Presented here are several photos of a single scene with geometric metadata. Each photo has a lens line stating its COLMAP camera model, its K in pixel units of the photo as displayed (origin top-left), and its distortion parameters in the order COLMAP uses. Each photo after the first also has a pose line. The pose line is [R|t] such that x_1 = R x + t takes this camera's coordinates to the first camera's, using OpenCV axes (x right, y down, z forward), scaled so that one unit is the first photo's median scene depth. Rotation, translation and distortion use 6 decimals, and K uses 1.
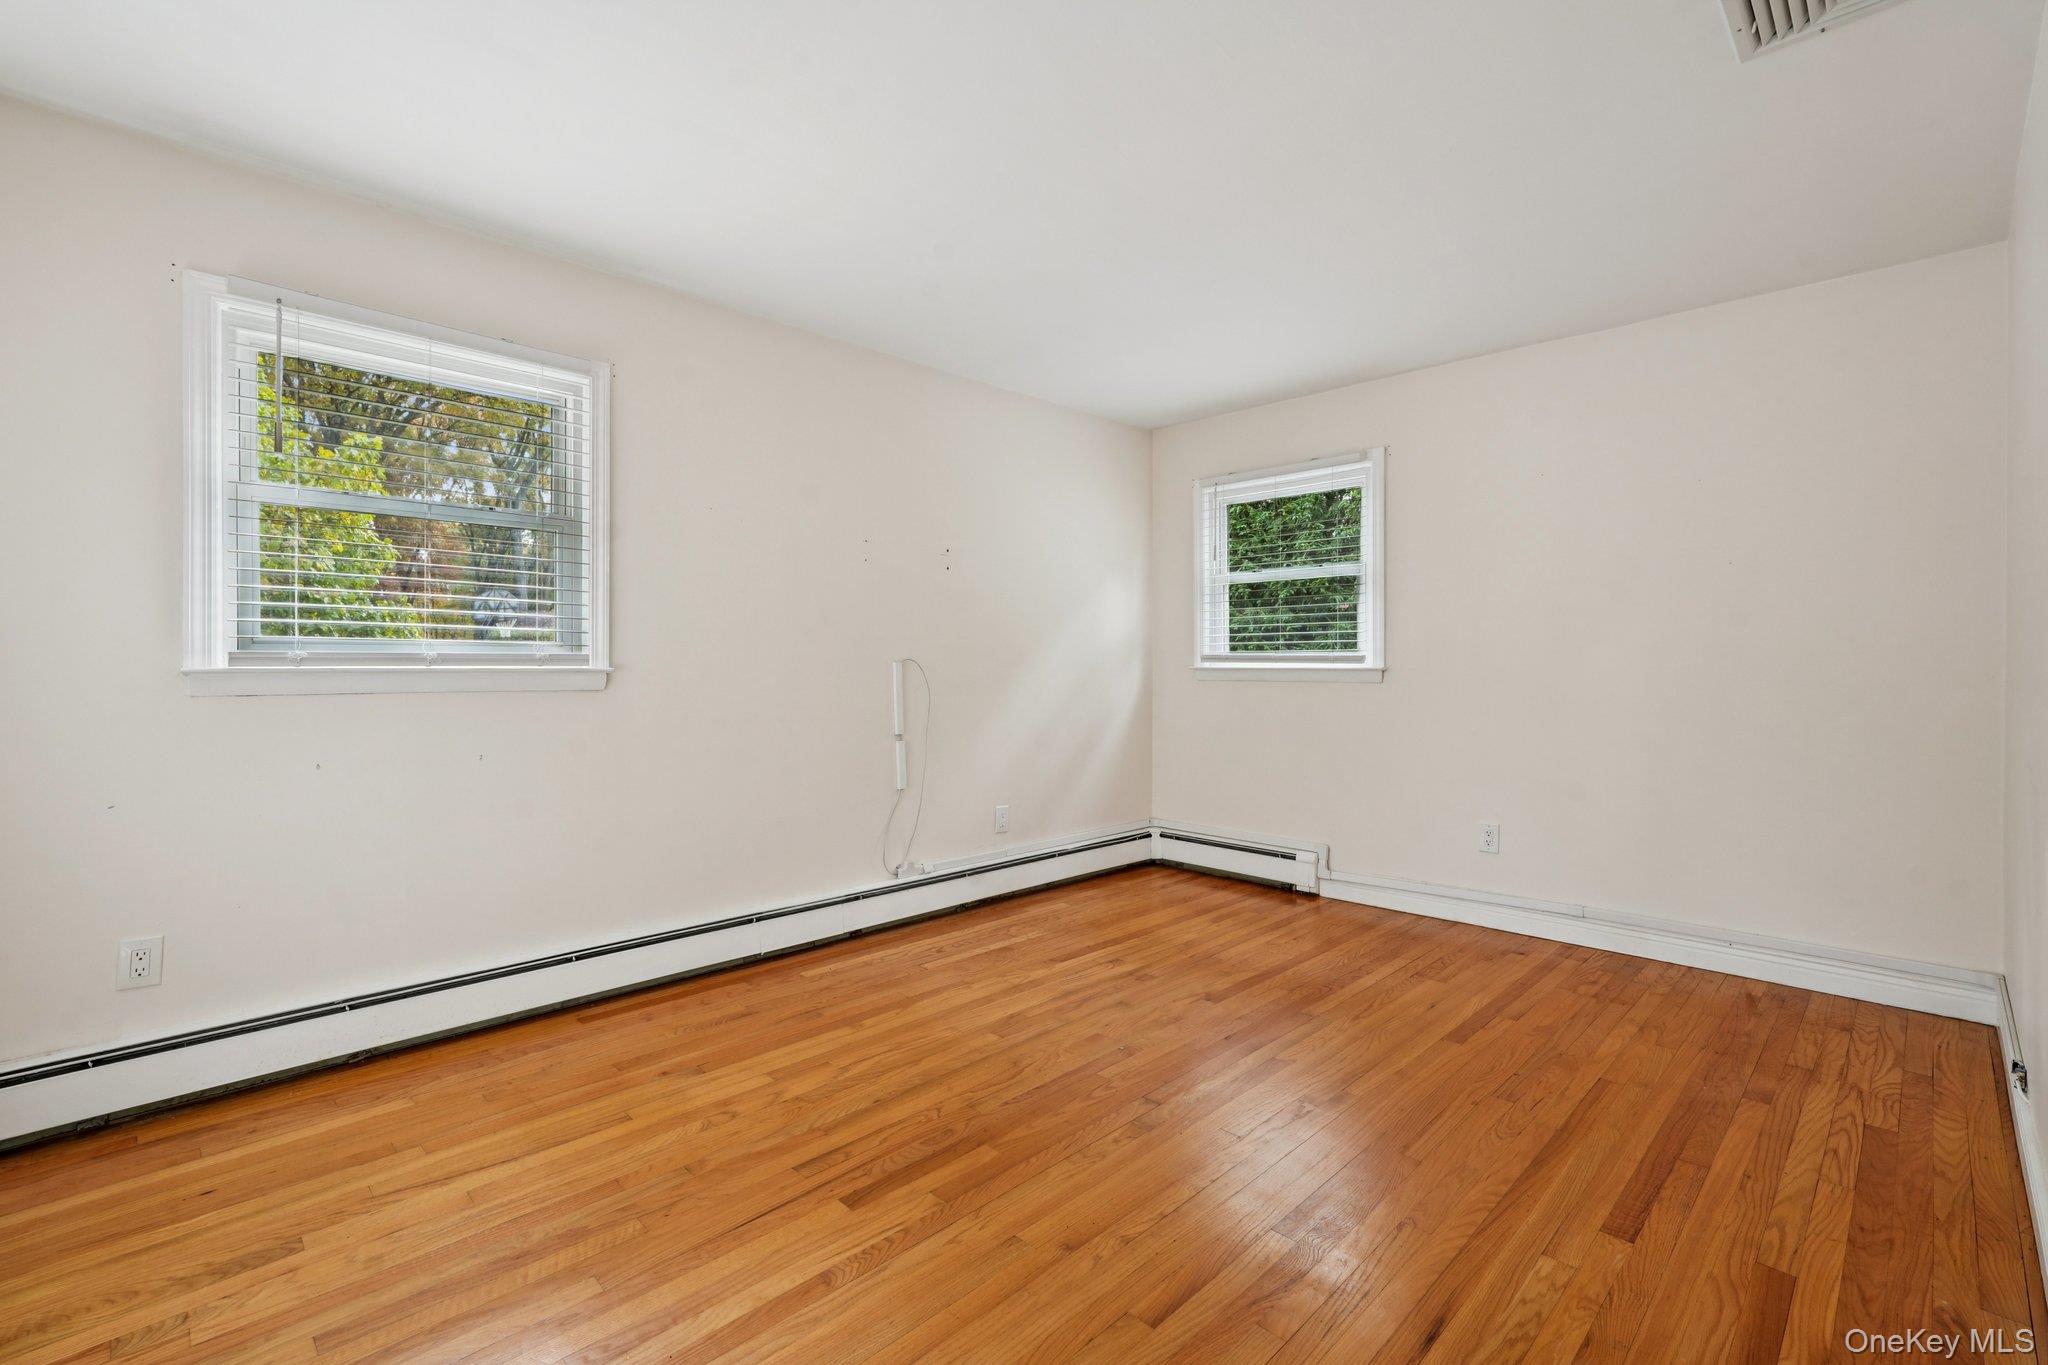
lens RADIAL K [[904.8, 0, 1031.1], [0, 904.8, 679.1], [0, 0, 1]] dist [-0.008458, 0.006048]
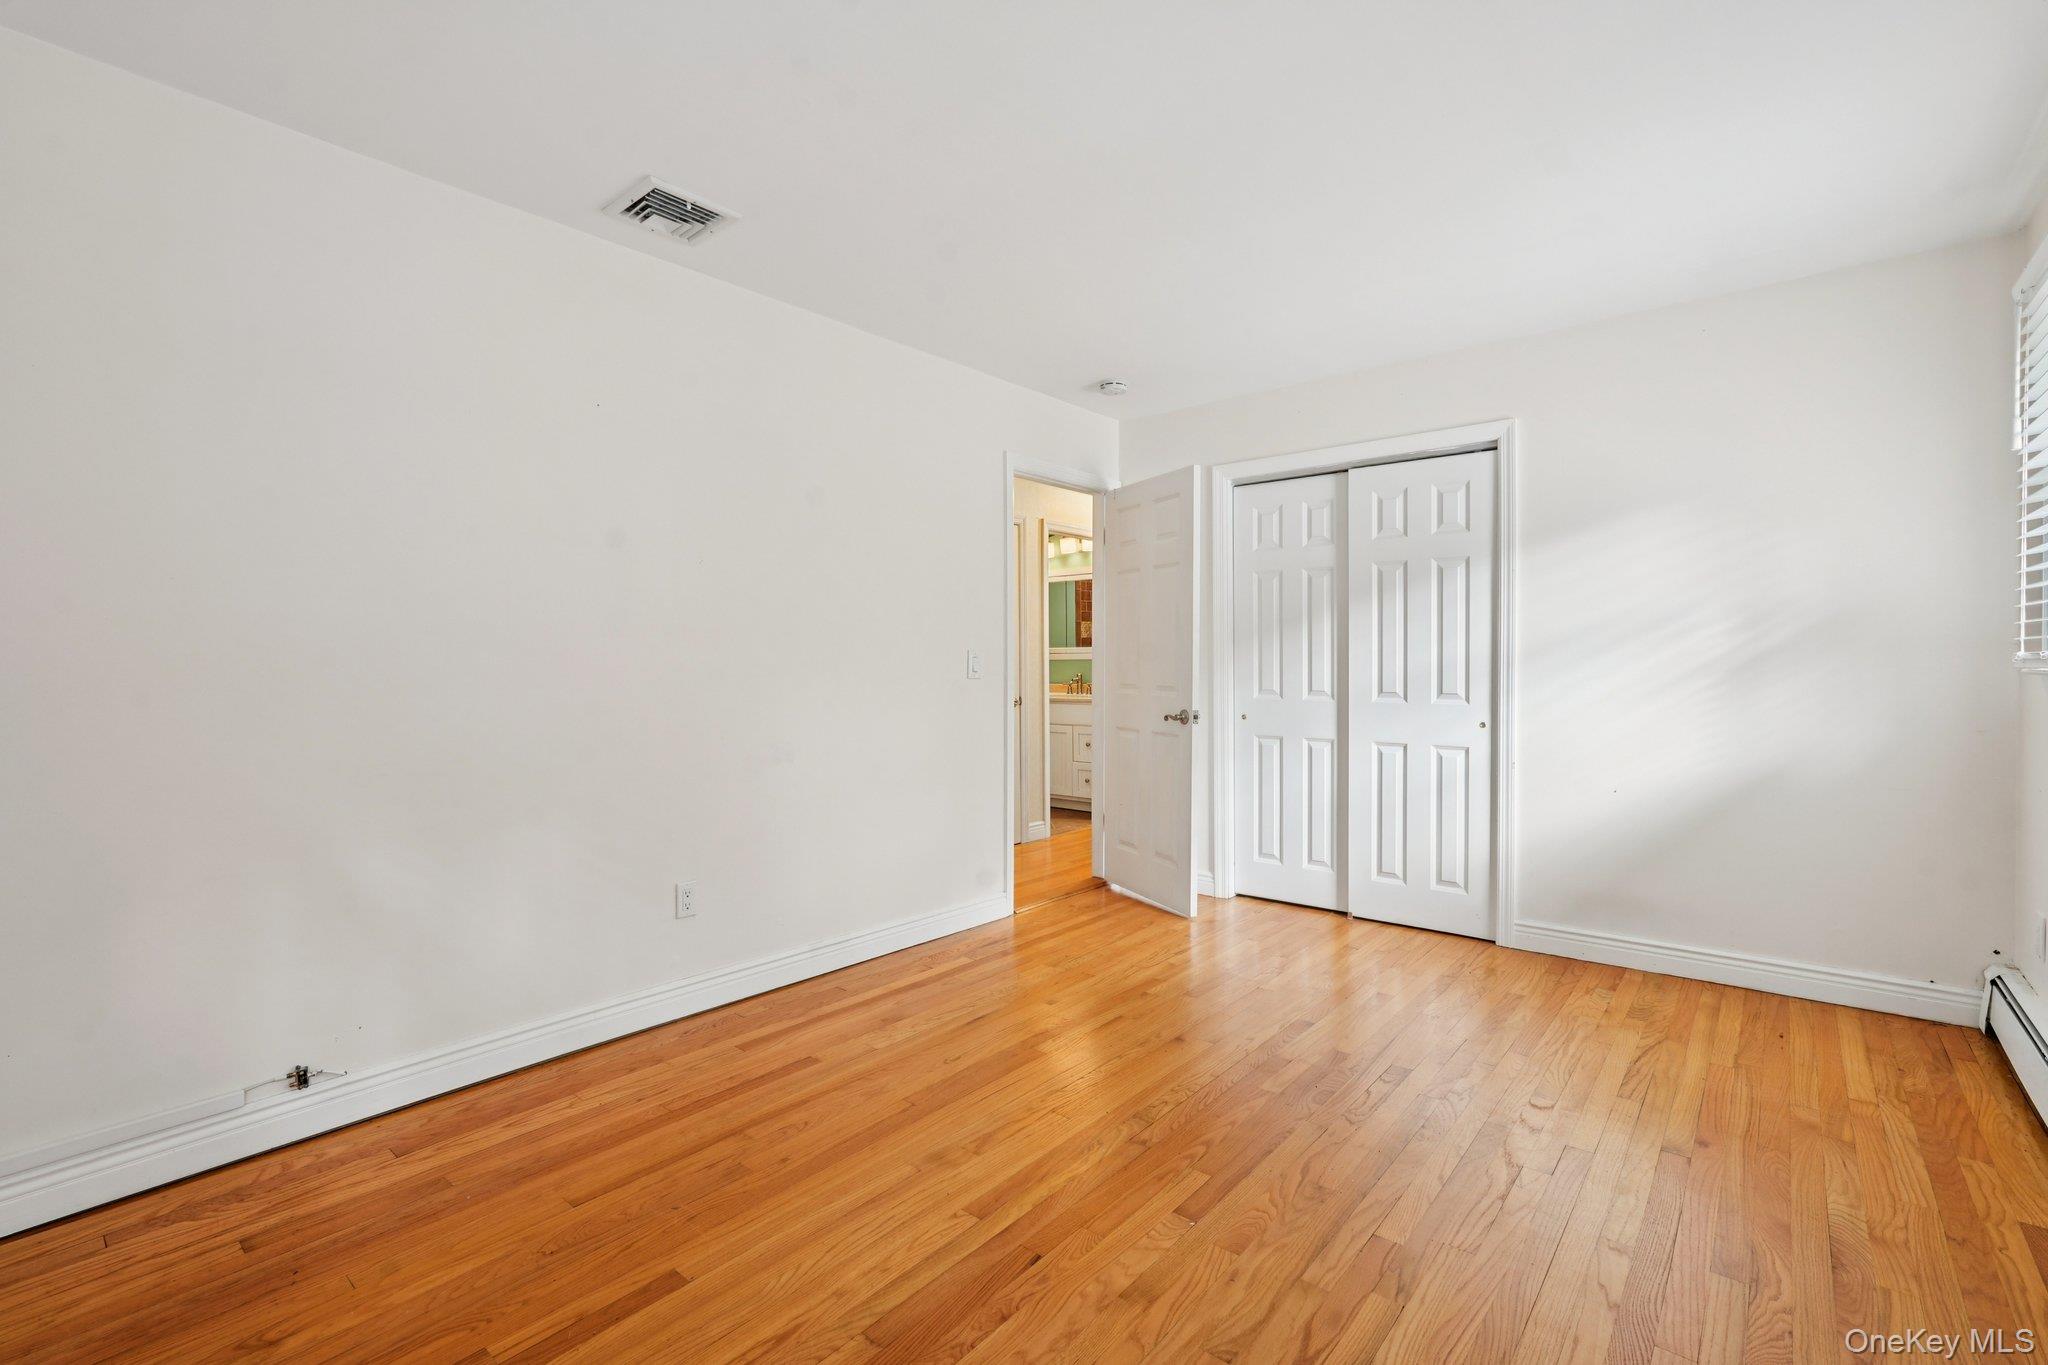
lens RADIAL K [[904.8, 0, 1031.1], [0, 904.8, 679.1], [0, 0, 1]] dist [-0.008458, 0.006048]
pose [[-0.996567, 0.005464, -0.082613, 0.326225], [0.002548, 0.999371, 0.035363, -0.042863], [0.082754, 0.035031, -0.995954, 1.944498]]
